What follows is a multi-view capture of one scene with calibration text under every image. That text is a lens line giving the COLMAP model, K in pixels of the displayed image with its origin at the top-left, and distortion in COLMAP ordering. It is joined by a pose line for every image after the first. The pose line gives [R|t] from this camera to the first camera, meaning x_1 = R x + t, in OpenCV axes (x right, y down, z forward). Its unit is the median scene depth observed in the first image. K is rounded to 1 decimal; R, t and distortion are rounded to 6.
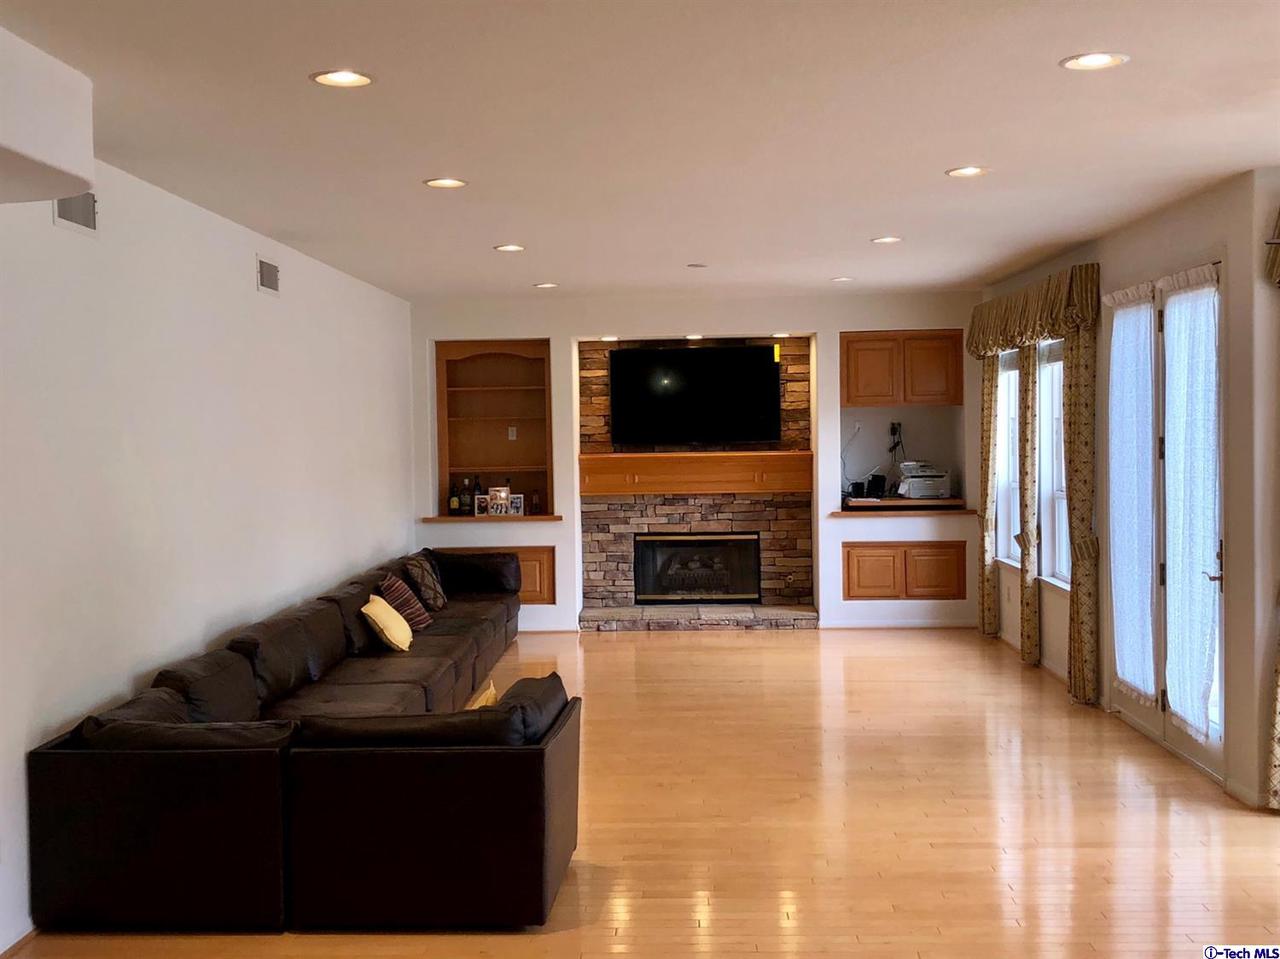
lens RADIAL K [[1454.2, 0, 639.4], [0, 1454.2, 478.2], [0, 0, 1]] dist [0.003931, 0.000000]
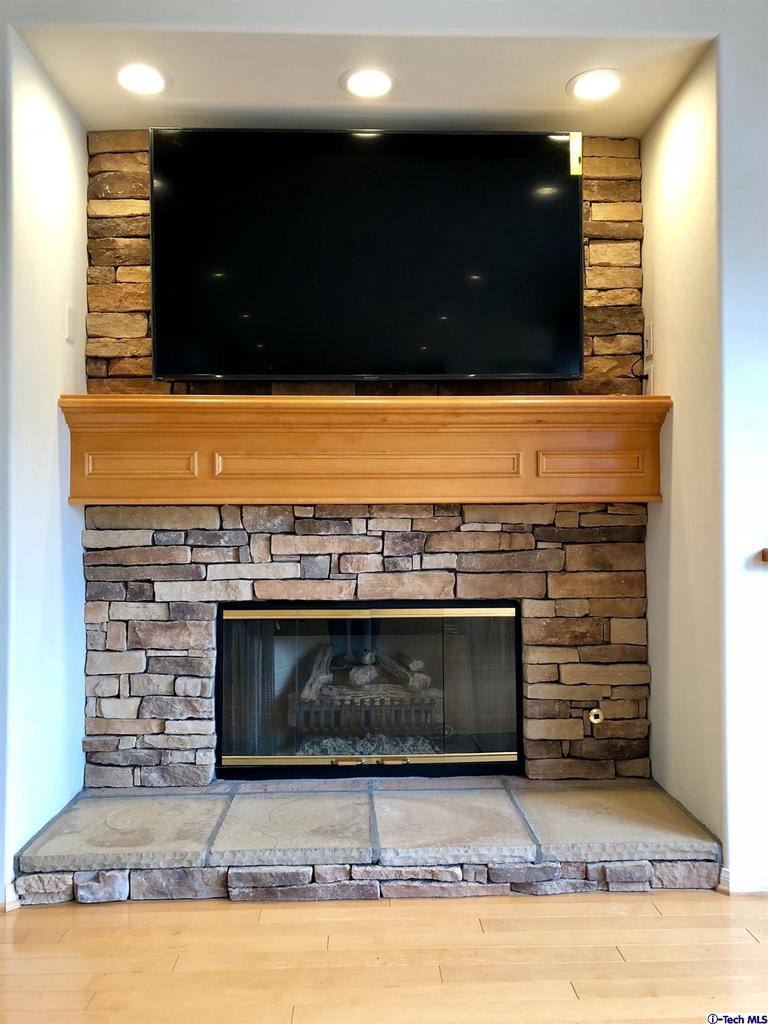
lens RADIAL K [[833.5, 0, 391.5], [0, 833.5, 486.2], [0, 0, 1]] dist [0.059689, -0.003701]
pose [[0.997374, 0.014210, 0.071012, 0.028030], [-0.008137, 0.996341, -0.085083, 0.025046], [-0.071961, 0.084282, 0.993840, 0.762805]]
